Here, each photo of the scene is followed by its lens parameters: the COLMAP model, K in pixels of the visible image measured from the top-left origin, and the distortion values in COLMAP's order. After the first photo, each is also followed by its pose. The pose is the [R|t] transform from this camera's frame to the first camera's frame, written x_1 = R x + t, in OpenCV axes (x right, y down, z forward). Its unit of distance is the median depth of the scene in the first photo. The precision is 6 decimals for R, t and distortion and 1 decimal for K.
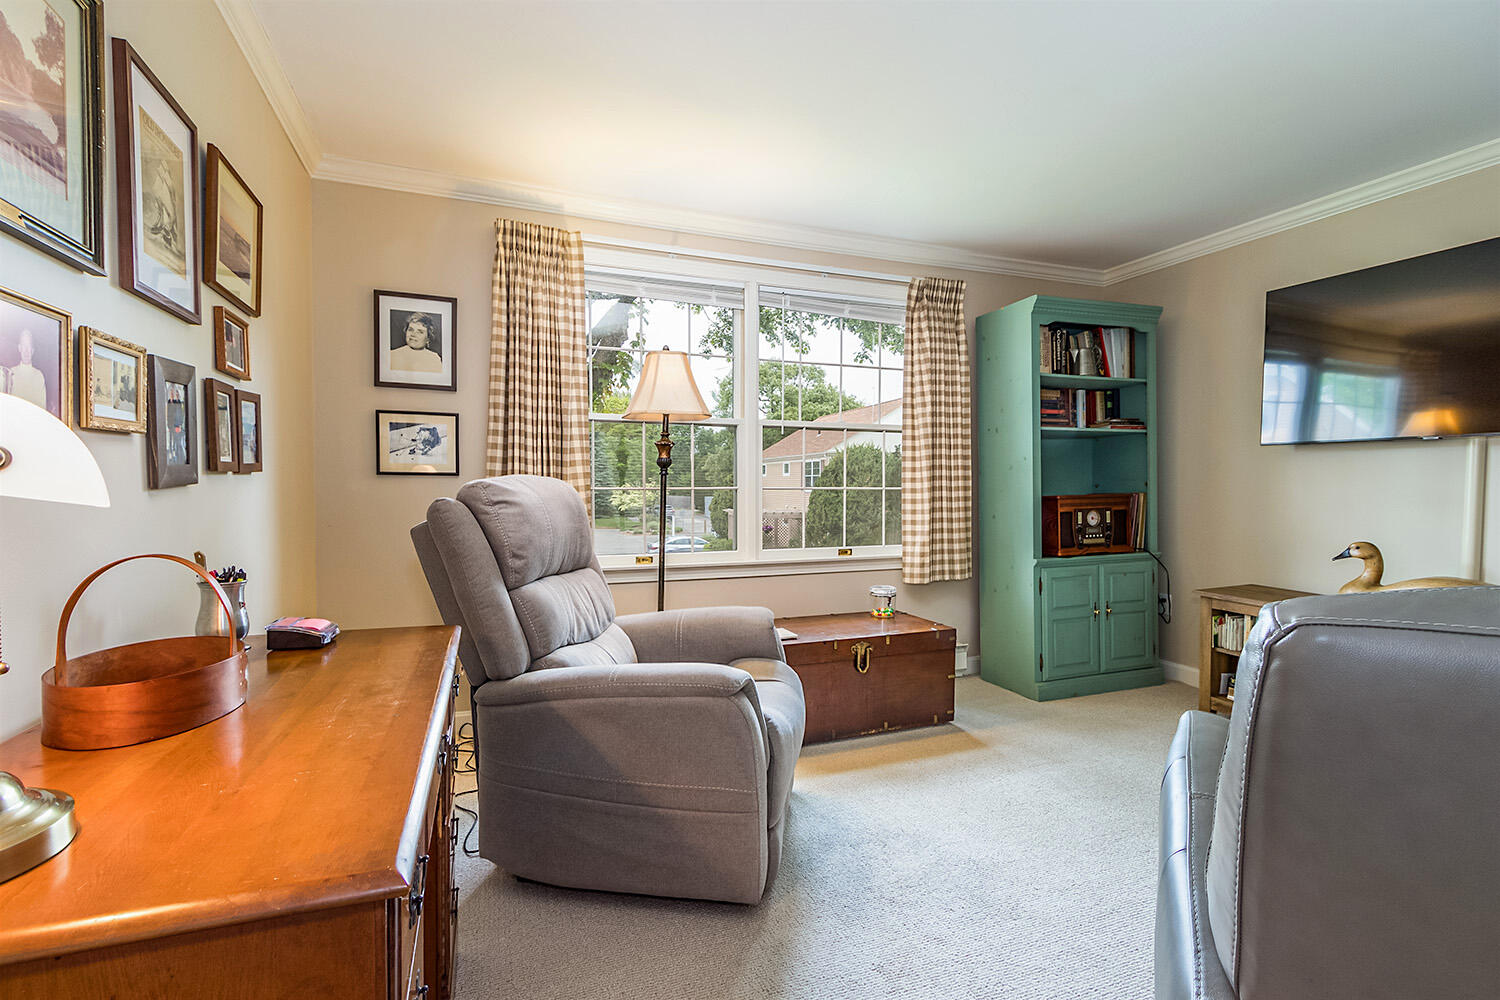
lens RADIAL K [[695.4, 0, 745.1], [0, 695.4, 505.9], [0, 0, 1]] dist [0.000107, -0.000147]
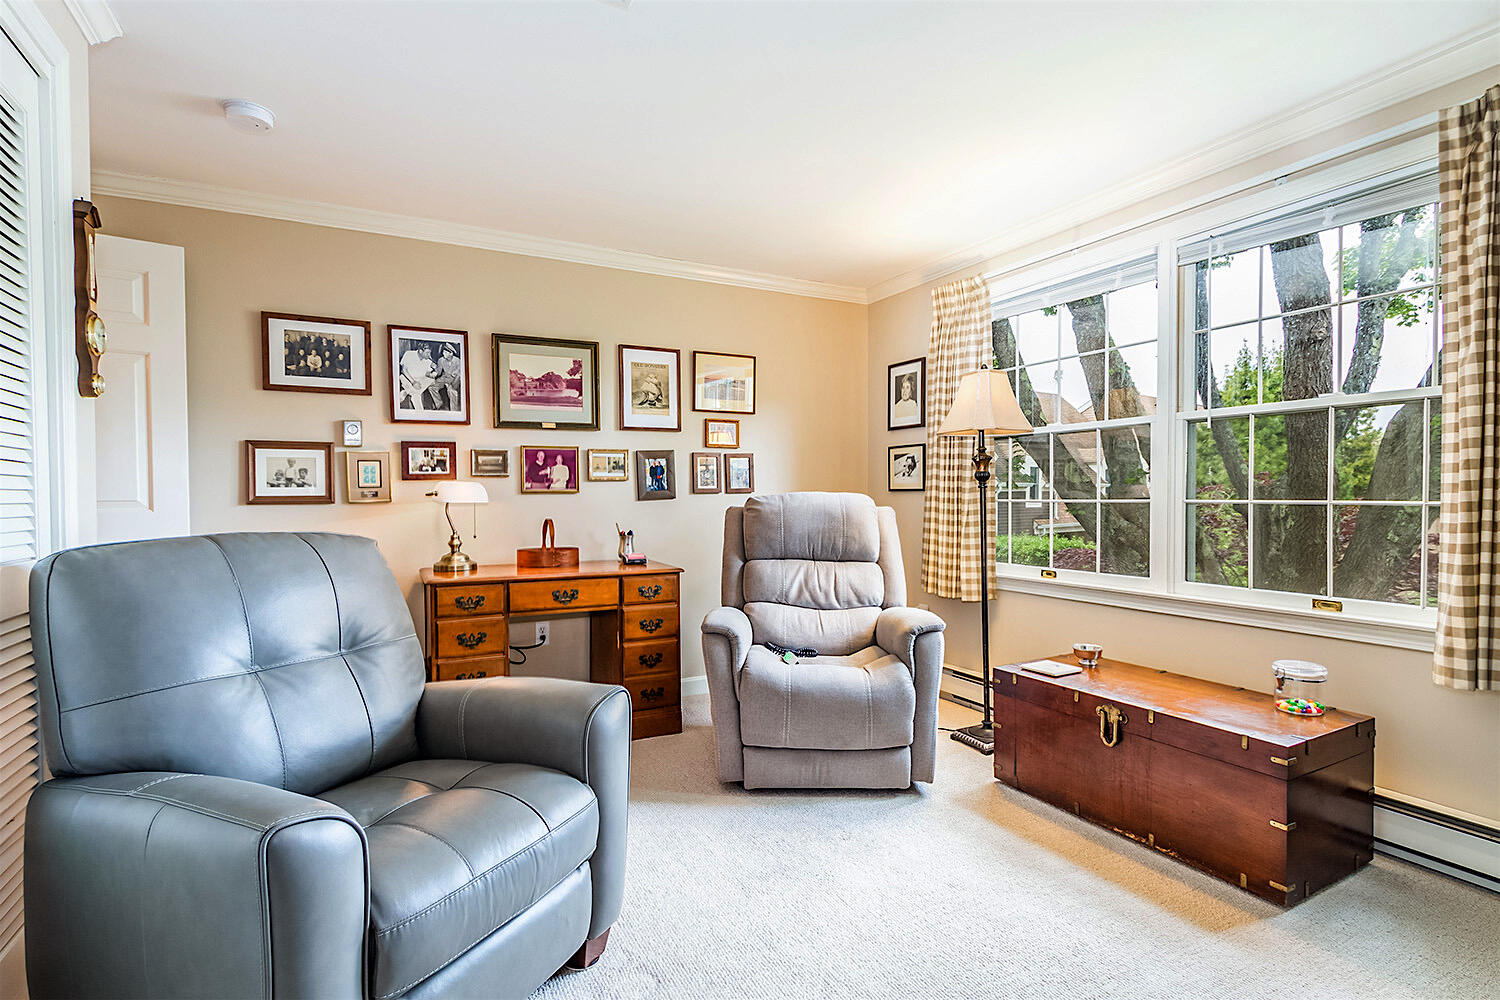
lens RADIAL K [[711.1, 0, 751.5], [0, 711.1, 514.7], [0, 0, 1]] dist [-0.050795, 0.000075]
pose [[0.094305, 0.021746, -0.995306, 0.697442], [-0.026596, 0.999460, 0.019317, -0.012080], [0.995188, 0.024650, 0.094832, 0.427178]]
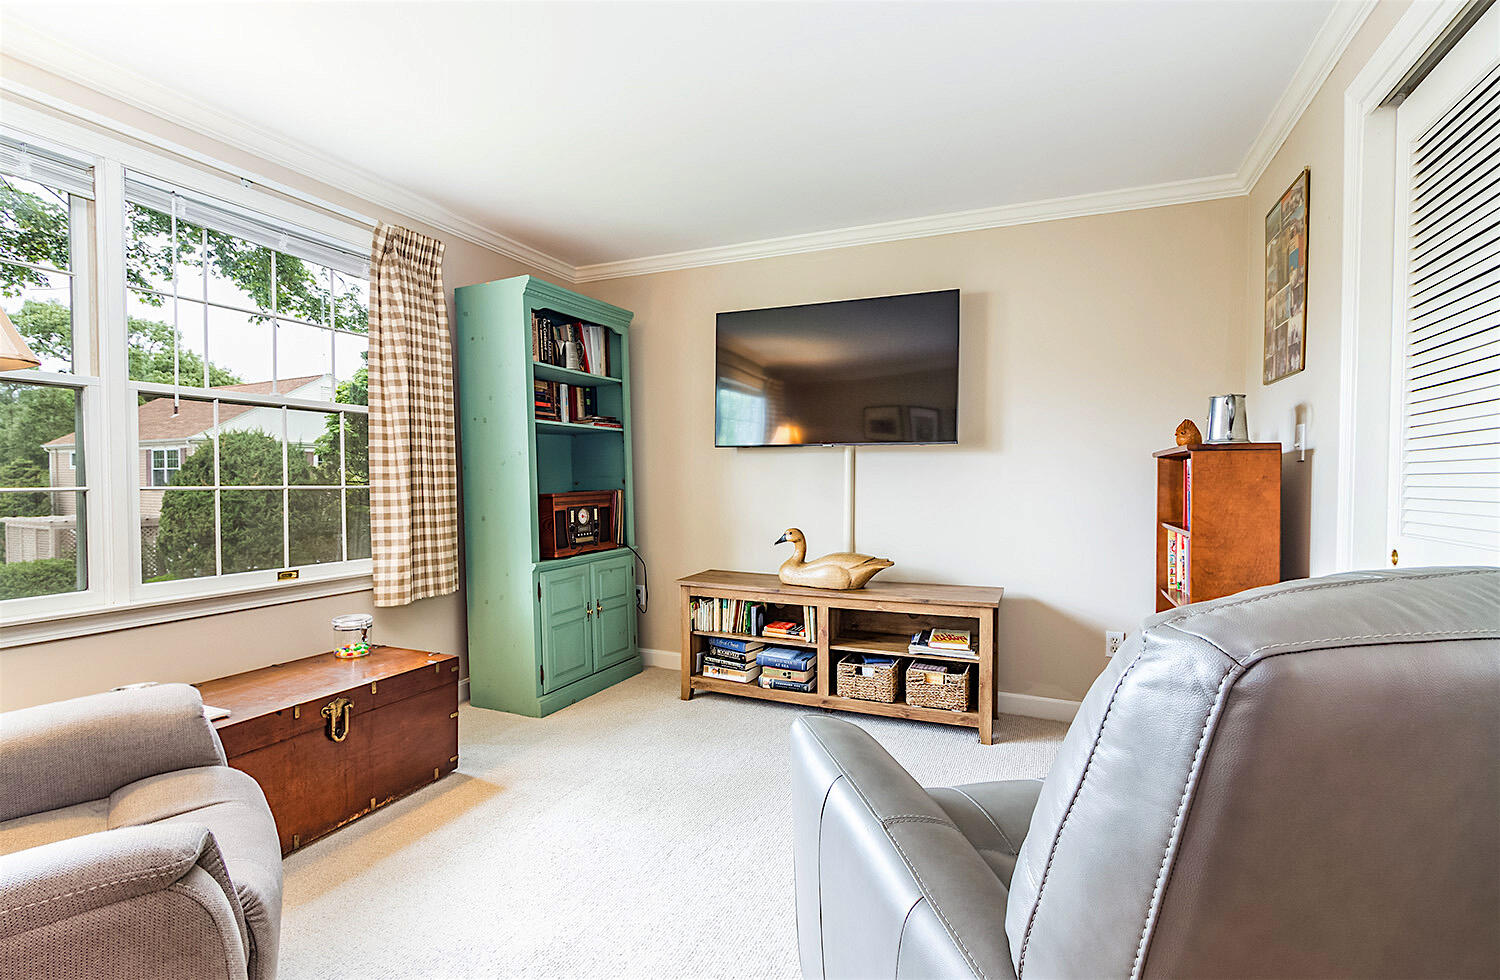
lens RADIAL K [[705.5, 0, 747.9], [0, 705.5, 498.1], [0, 0, 1]] dist [0.002359, -0.001087]
pose [[0.705008, -0.017853, 0.708975, -0.039265], [0.021825, 0.999756, 0.003472, -0.006004], [-0.708863, 0.013025, 0.705226, 0.136656]]
